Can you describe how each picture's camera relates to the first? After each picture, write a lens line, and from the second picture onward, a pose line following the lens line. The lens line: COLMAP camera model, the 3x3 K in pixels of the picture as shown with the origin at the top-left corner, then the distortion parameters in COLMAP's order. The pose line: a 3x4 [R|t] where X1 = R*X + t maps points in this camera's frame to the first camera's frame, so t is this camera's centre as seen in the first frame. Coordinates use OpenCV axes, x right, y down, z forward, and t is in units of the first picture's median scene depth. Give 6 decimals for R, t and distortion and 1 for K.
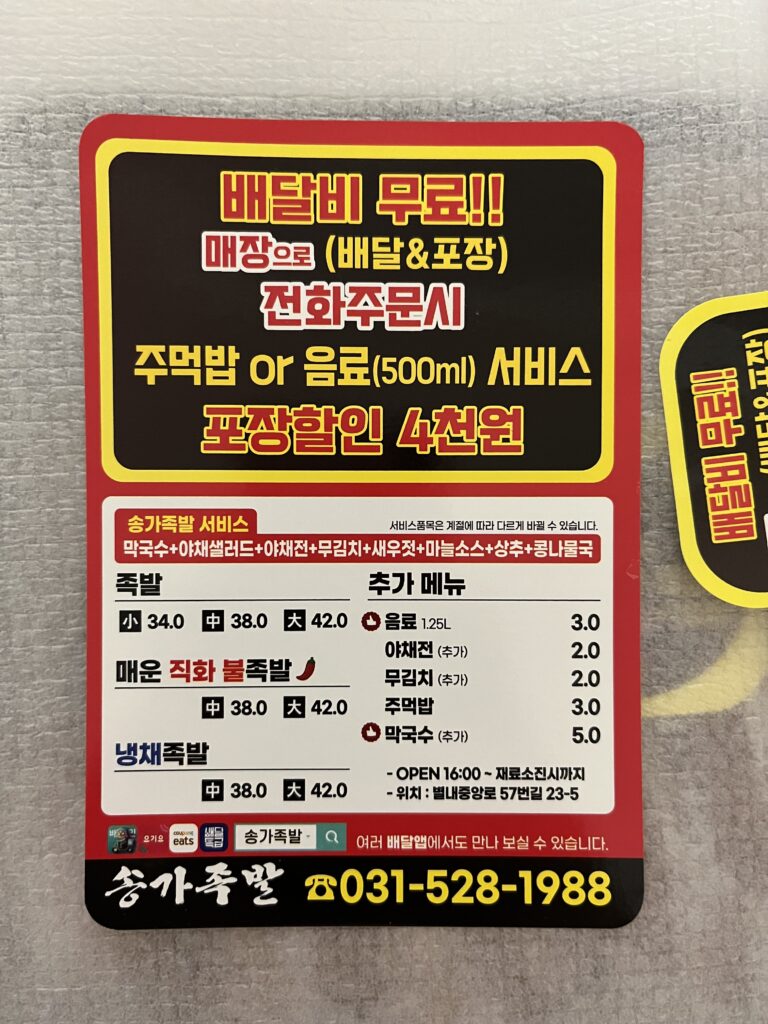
lens RADIAL K [[778.4, 0, 384.0], [0, 778.4, 512.0], [0, 0, 1]] dist [0.060876, -0.000976]
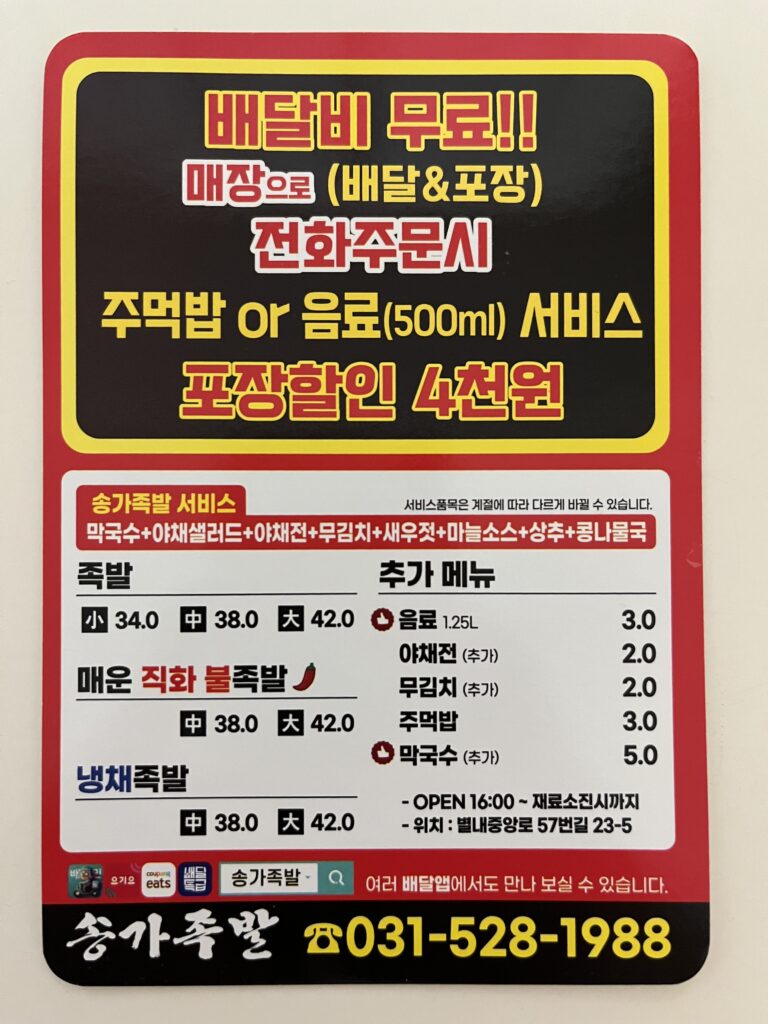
lens RADIAL K [[778.4, 0, 384.0], [0, 778.4, 512.0], [0, 0, 1]] dist [0.060876, -0.000976]
pose [[0.999914, -0.002074, -0.012986, -0.003817], [0.002457, 0.999559, 0.029592, 0.000363], [0.012919, -0.029622, 0.999478, 0.167255]]
